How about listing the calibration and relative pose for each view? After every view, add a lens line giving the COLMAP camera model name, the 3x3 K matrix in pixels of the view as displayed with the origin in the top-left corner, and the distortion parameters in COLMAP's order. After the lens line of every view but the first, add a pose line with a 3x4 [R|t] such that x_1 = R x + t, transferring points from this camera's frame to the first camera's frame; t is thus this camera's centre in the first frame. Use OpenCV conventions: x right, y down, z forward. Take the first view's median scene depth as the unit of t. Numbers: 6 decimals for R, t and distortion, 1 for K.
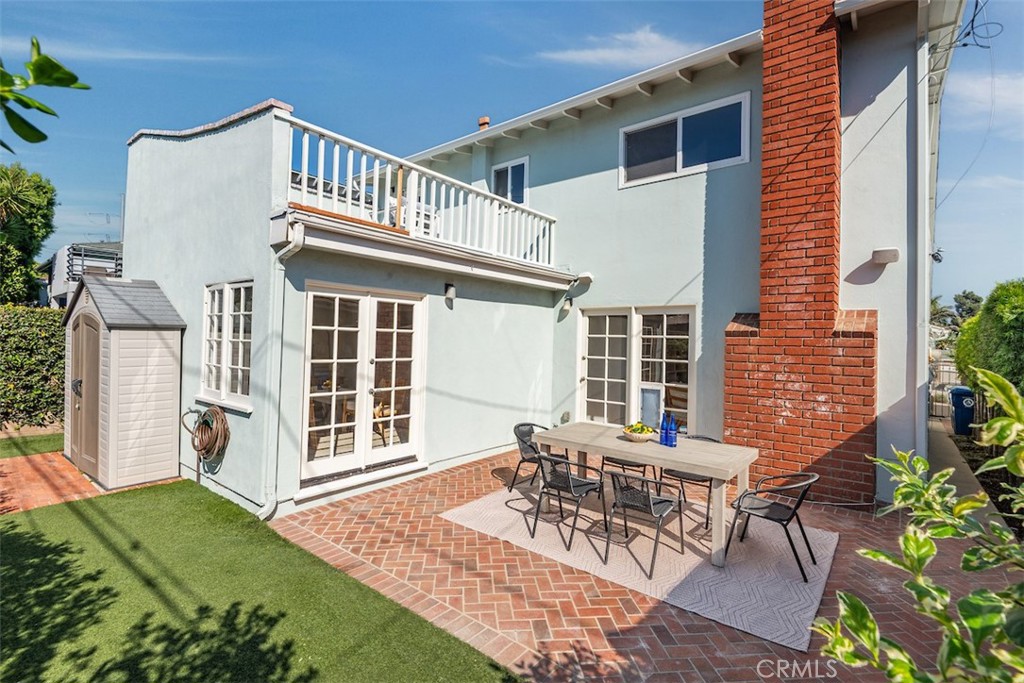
lens RADIAL K [[478.8, 0, 504.1], [0, 478.8, 334.6], [0, 0, 1]] dist [-0.002835, -0.000772]
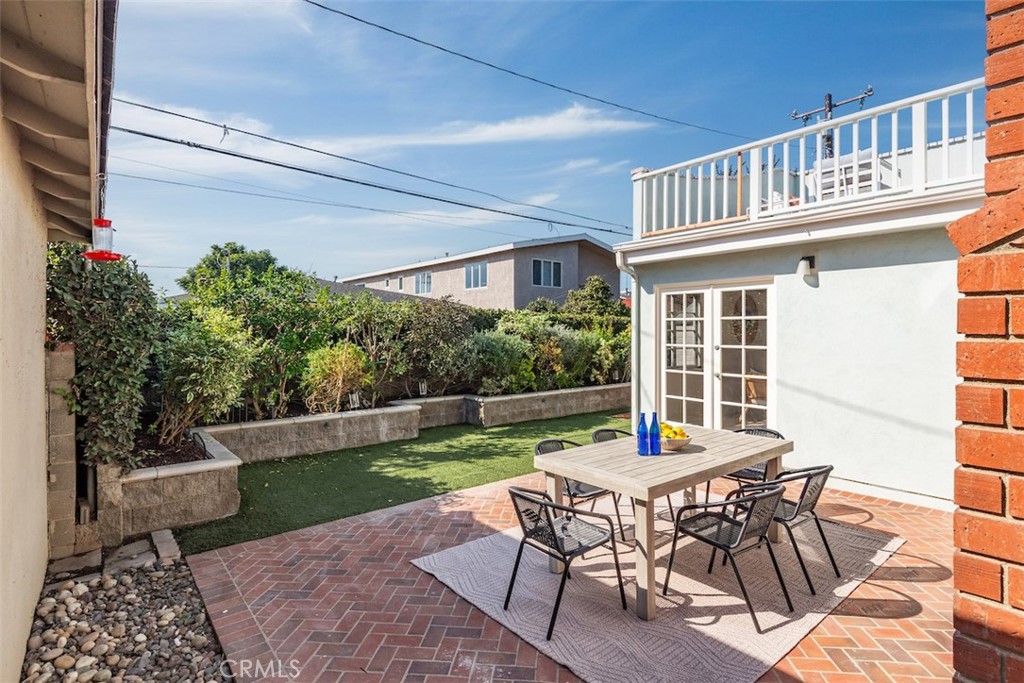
lens RADIAL K [[519.3, 0, 511.0], [0, 519.3, 336.0], [0, 0, 1]] dist [-0.002016, -0.000249]
pose [[-0.225334, -0.010476, -0.974225, 1.618543], [0.007842, 0.999890, -0.012566, 0.067758], [0.974250, -0.010471, -0.225227, 1.332981]]
